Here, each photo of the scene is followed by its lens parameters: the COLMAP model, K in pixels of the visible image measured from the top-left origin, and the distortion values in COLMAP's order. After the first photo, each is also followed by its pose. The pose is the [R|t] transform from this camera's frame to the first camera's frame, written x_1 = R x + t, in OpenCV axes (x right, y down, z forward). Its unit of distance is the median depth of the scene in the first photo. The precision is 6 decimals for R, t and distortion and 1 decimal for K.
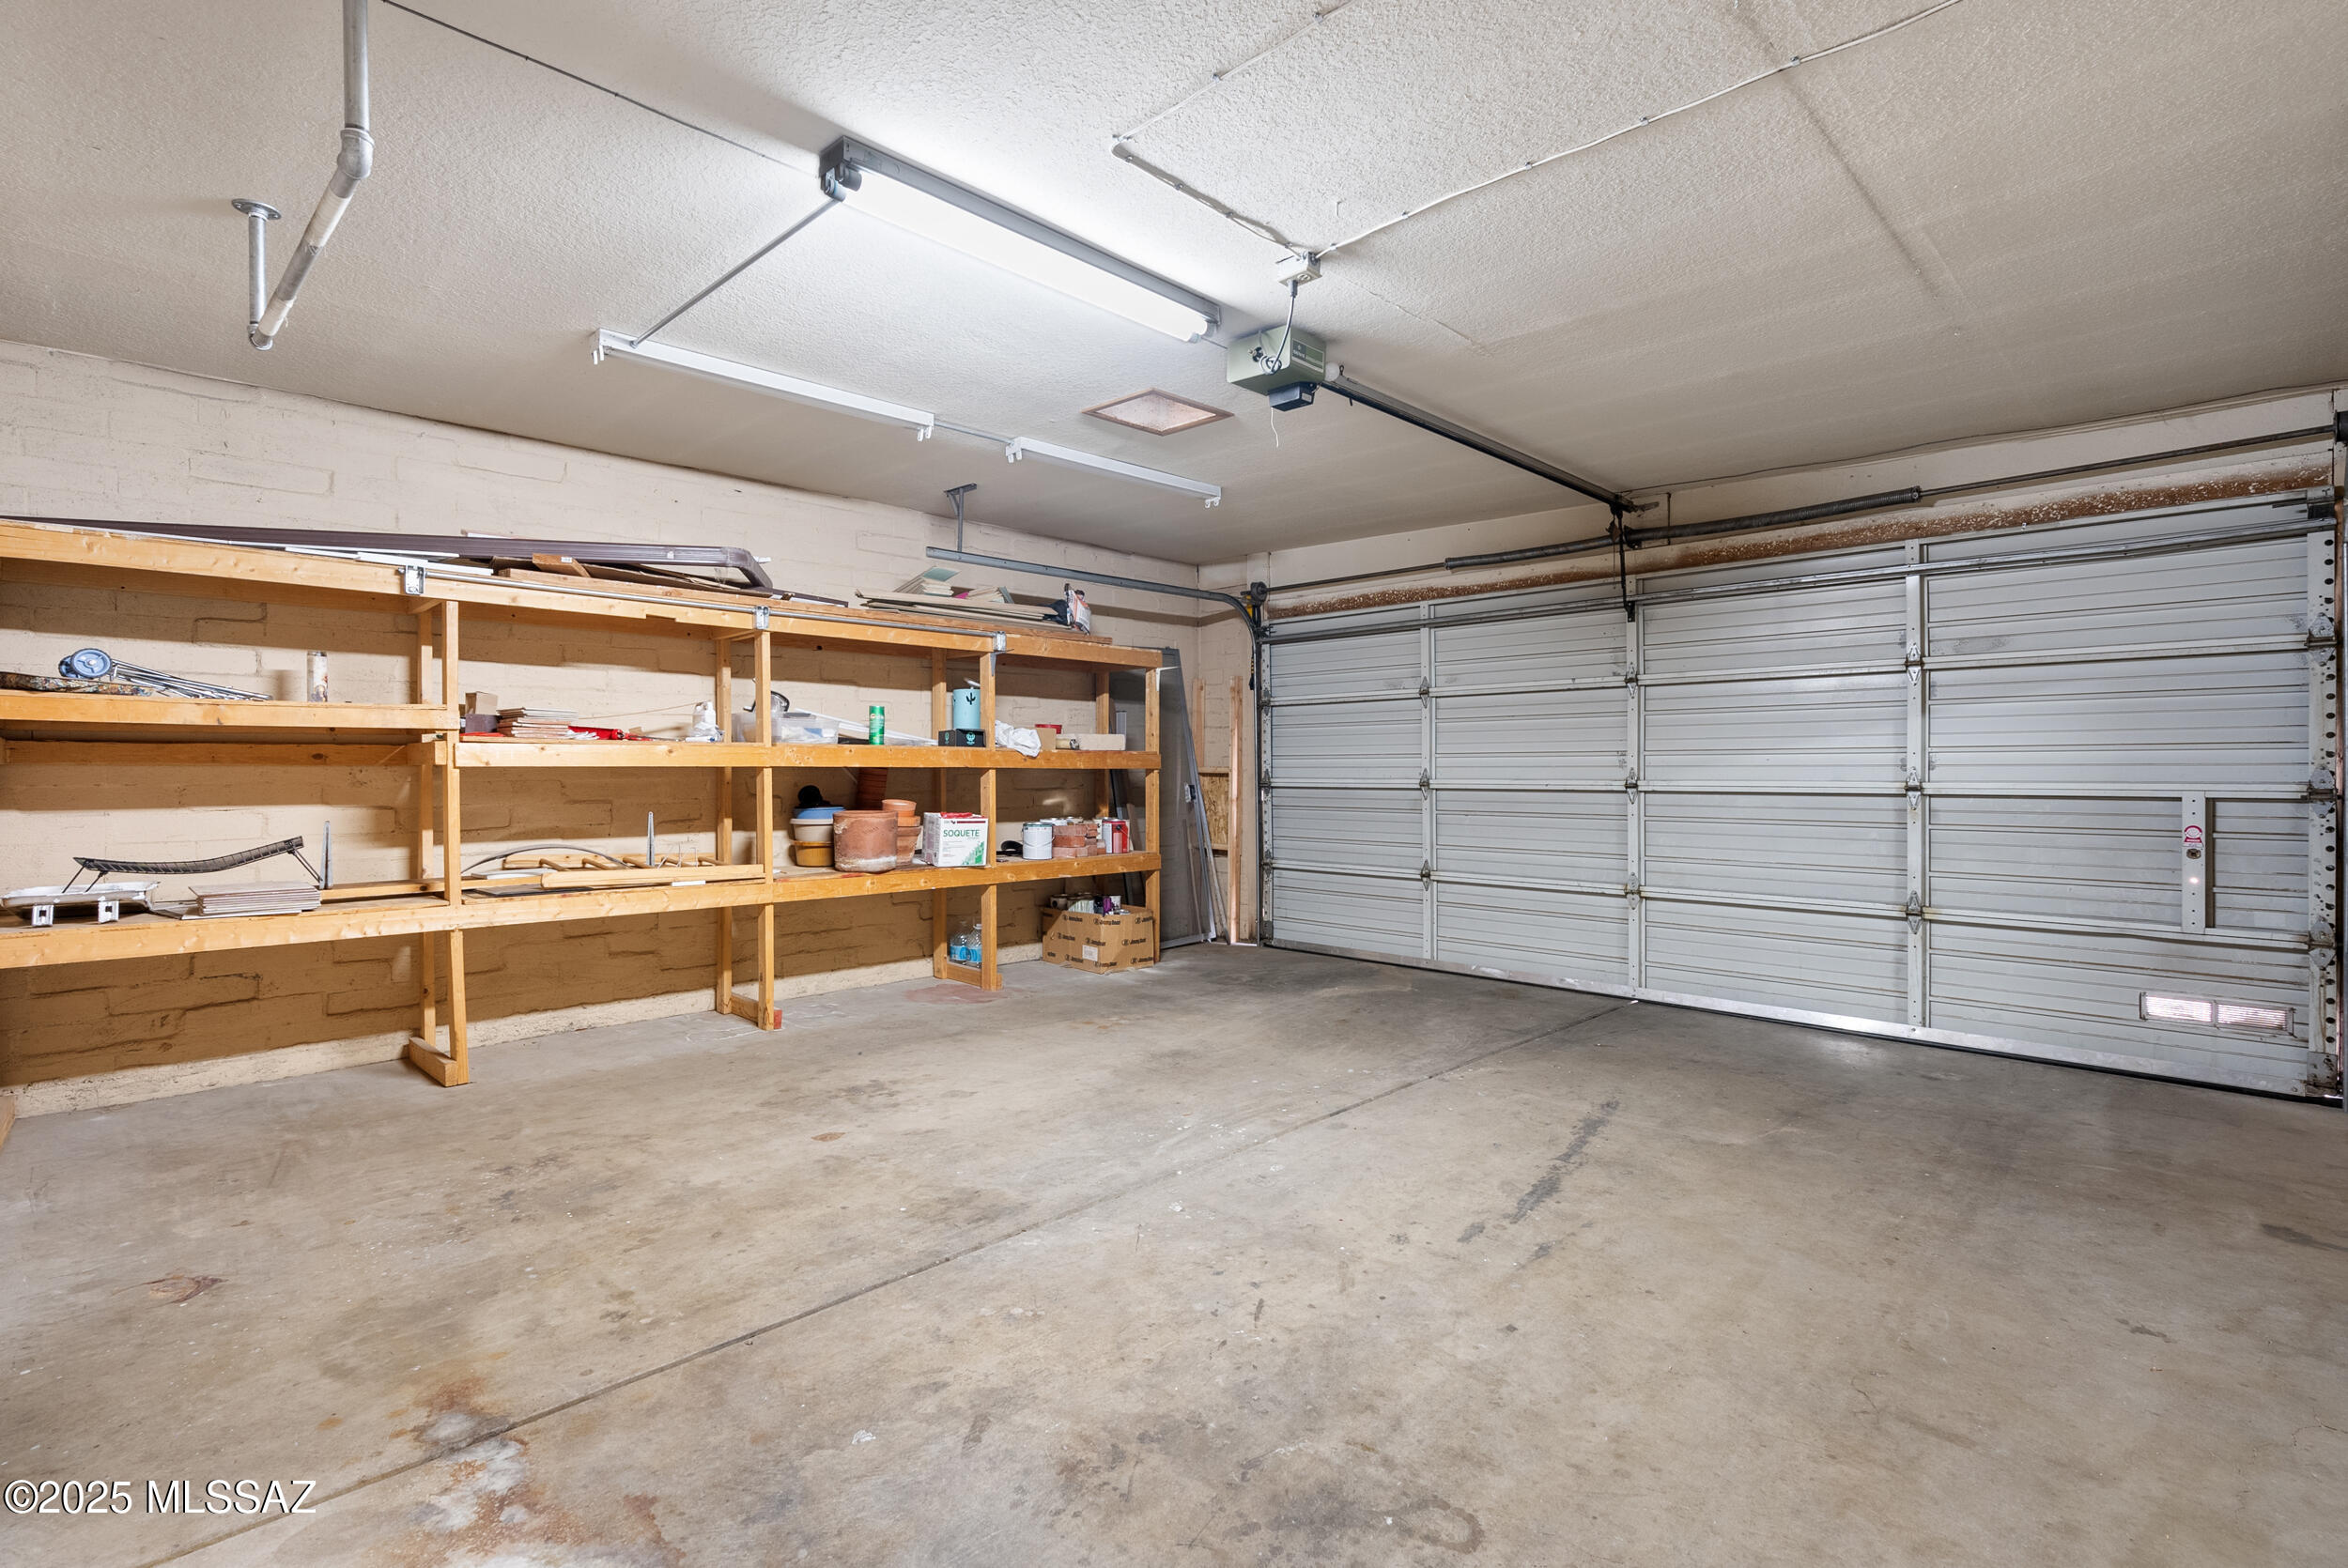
lens RADIAL K [[1073.9, 0, 1170.6], [0, 1073.9, 777.5], [0, 0, 1]] dist [-0.005074, 0.001413]
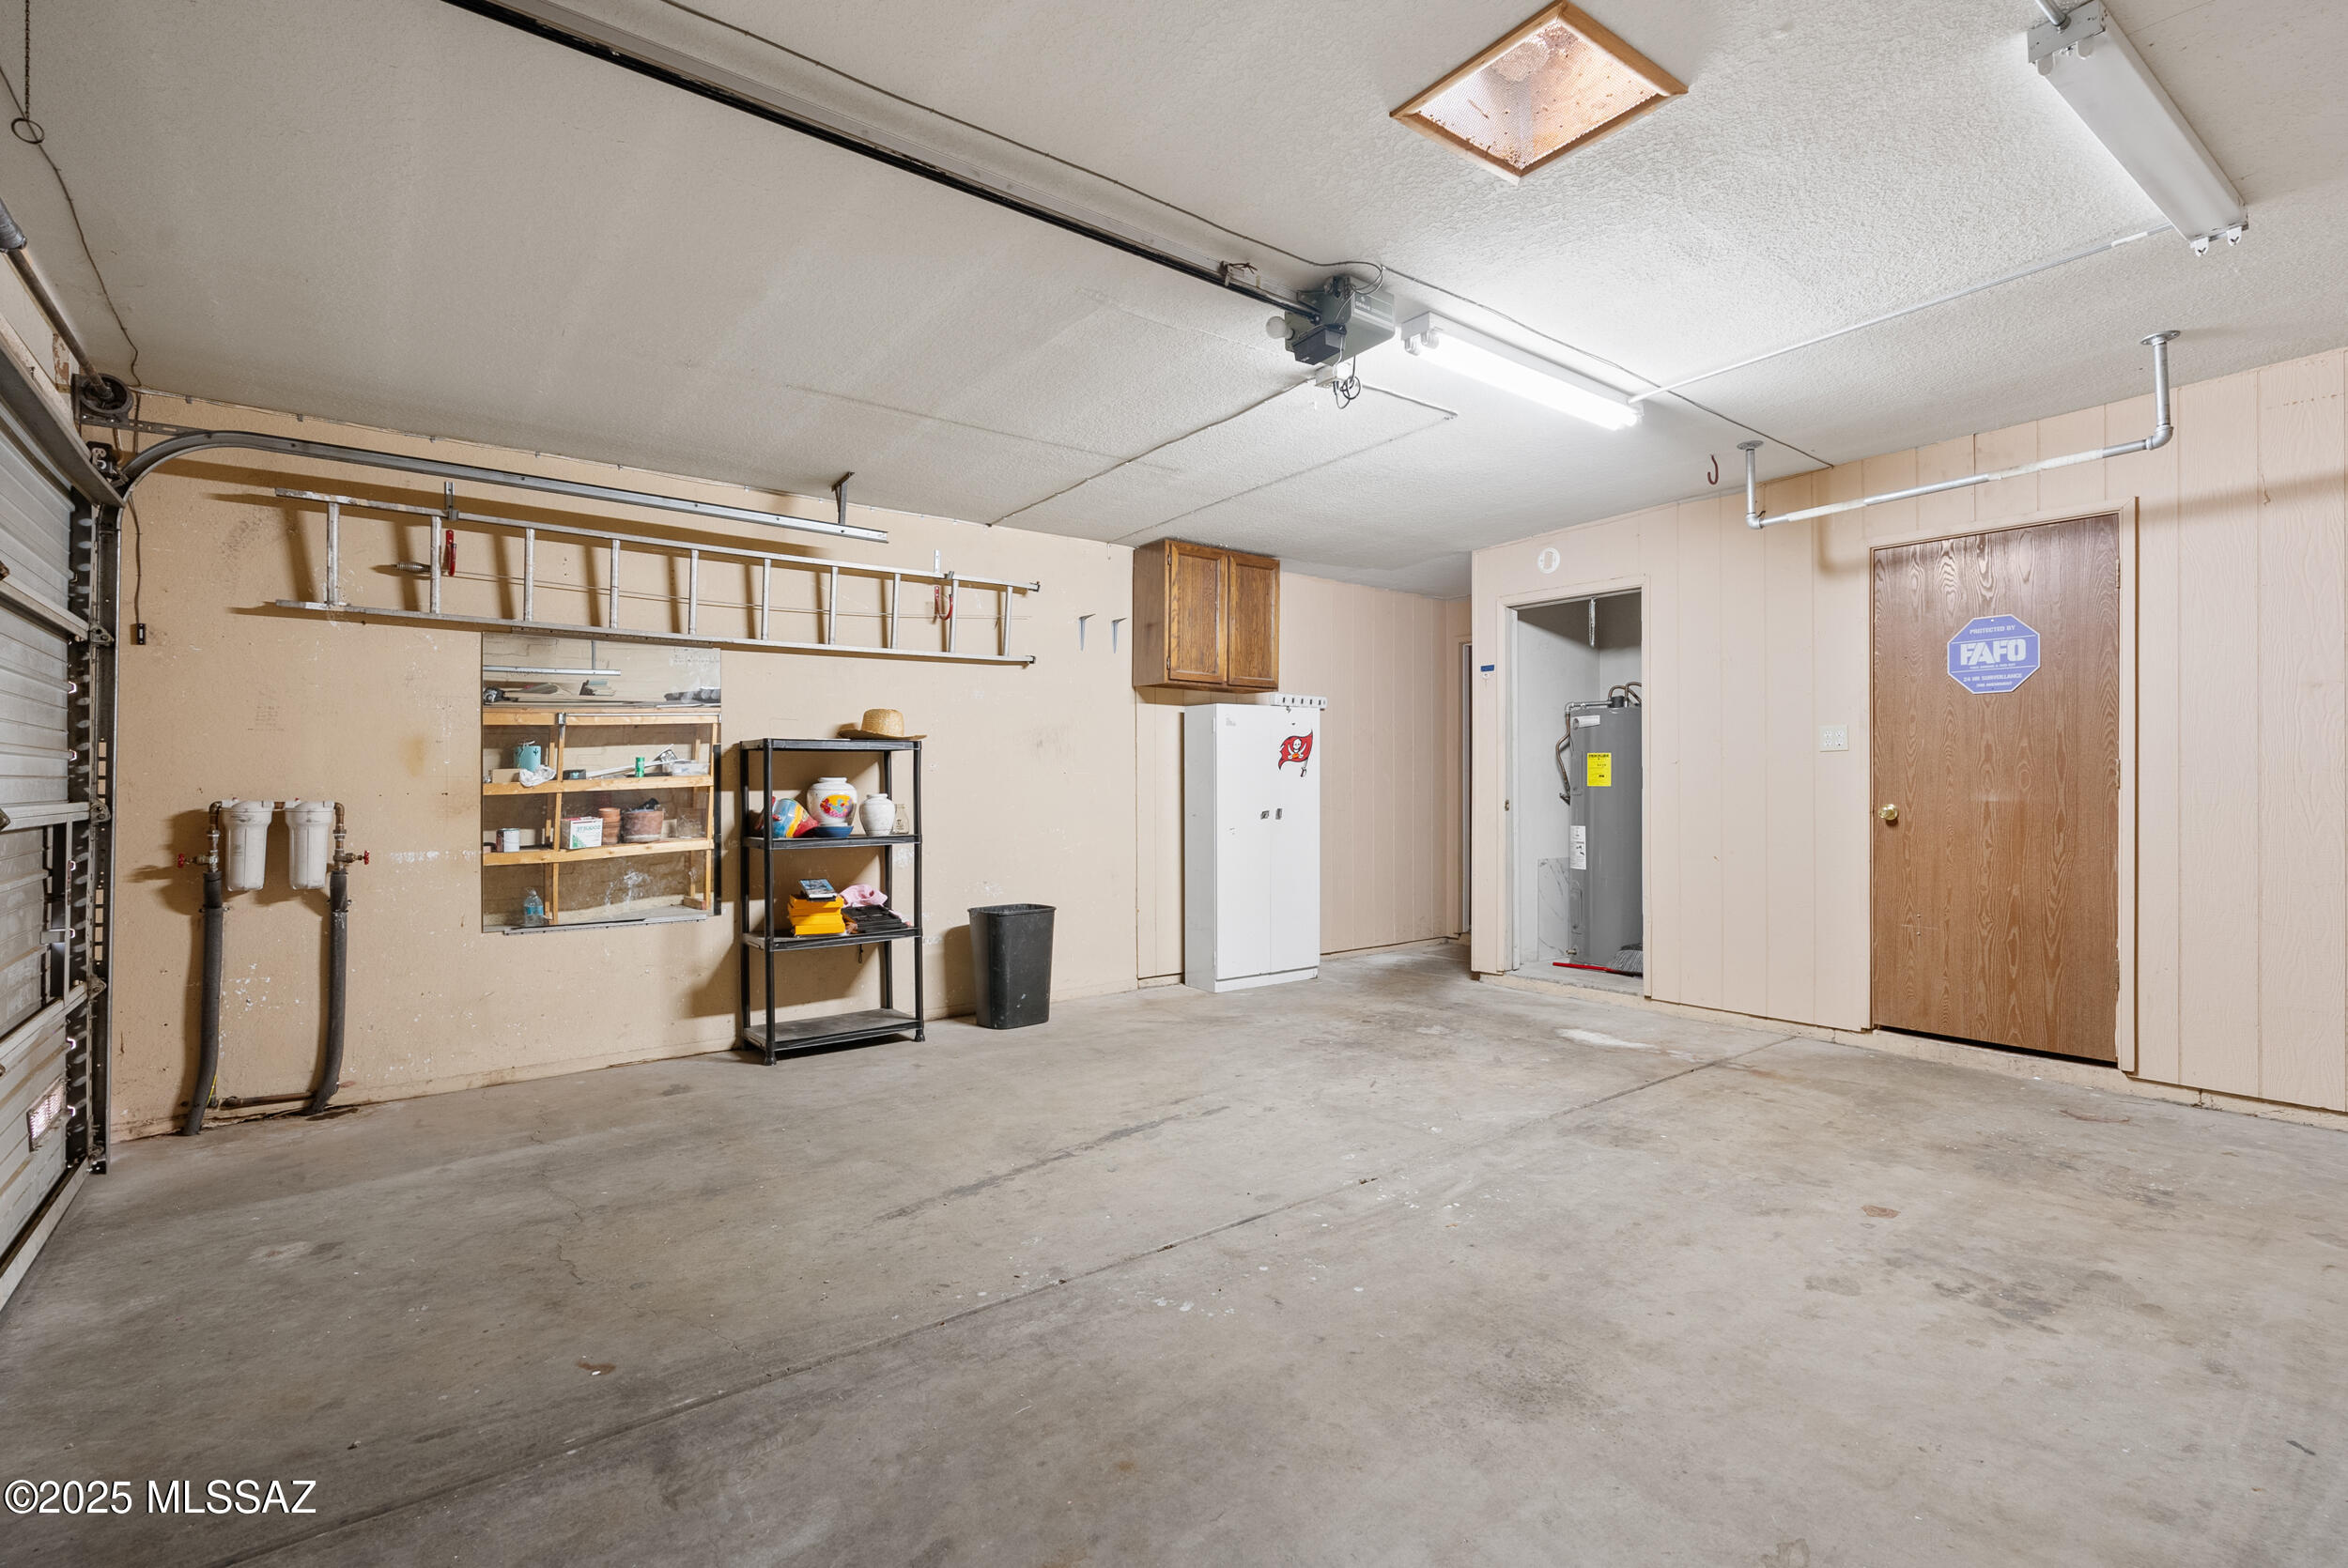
lens RADIAL K [[1073.9, 0, 1189.1], [0, 1073.9, 781.3], [0, 0, 1]] dist [-0.005074, 0.001413]
pose [[-0.993368, 0.004656, 0.114884, 0.130139], [0.005374, 0.999968, 0.005940, -0.011199], [-0.114852, 0.006518, -0.993361, 2.042240]]
